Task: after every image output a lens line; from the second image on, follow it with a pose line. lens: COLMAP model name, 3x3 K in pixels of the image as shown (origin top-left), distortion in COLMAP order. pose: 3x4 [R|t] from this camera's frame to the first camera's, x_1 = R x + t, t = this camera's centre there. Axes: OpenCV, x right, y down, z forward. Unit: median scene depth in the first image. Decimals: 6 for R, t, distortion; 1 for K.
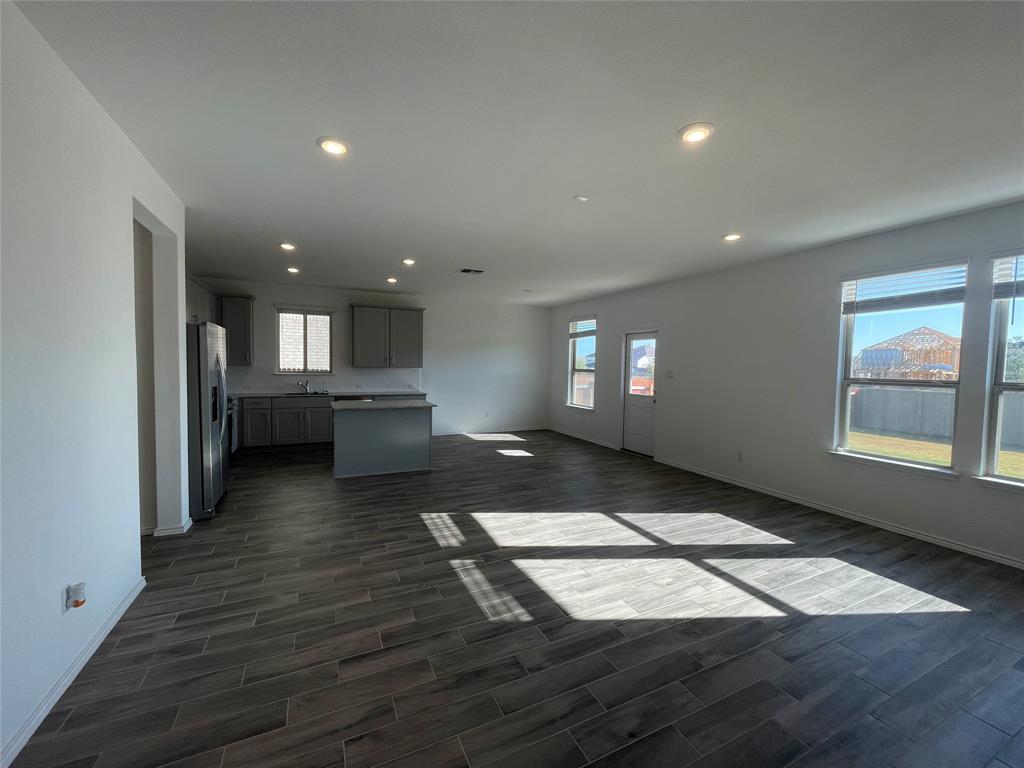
lens RADIAL K [[412.0, 0, 513.1], [0, 412.0, 381.5], [0, 0, 1]] dist [-0.004859, -0.000229]
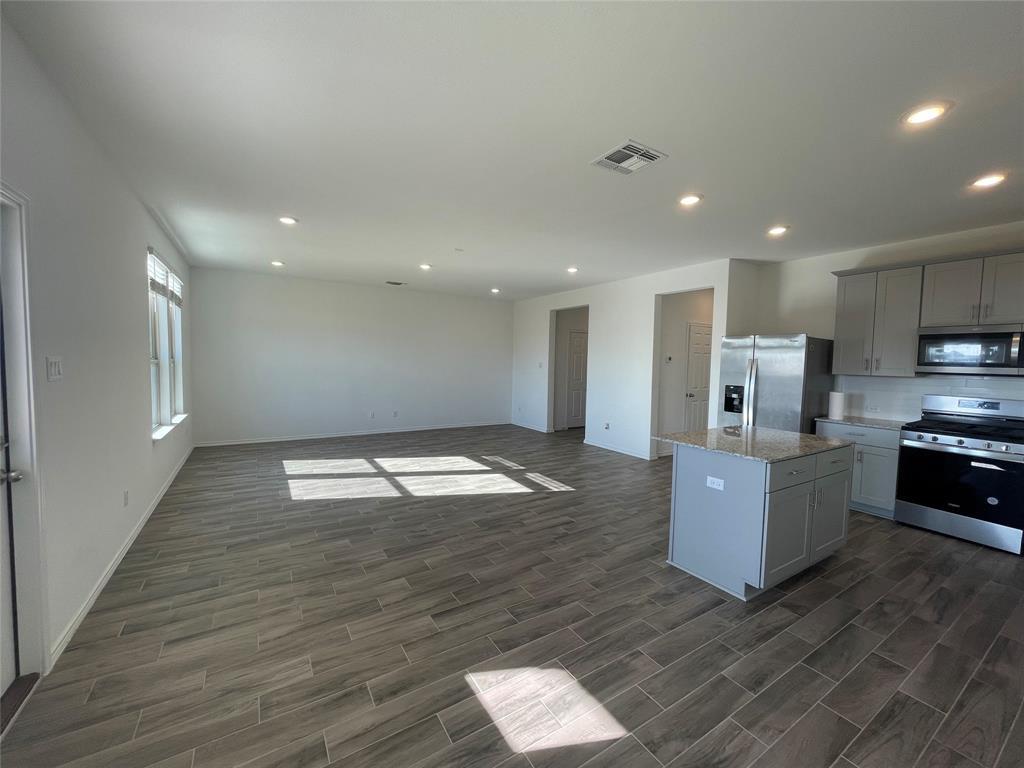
lens RADIAL K [[412.0, 0, 513.1], [0, 412.0, 381.5], [0, 0, 1]] dist [-0.004859, -0.000229]
pose [[-0.992619, -0.034118, -0.116379, 0.108620], [-0.044885, 0.994821, 0.091190, -0.091764], [0.112665, 0.095741, -0.989010, 2.342785]]
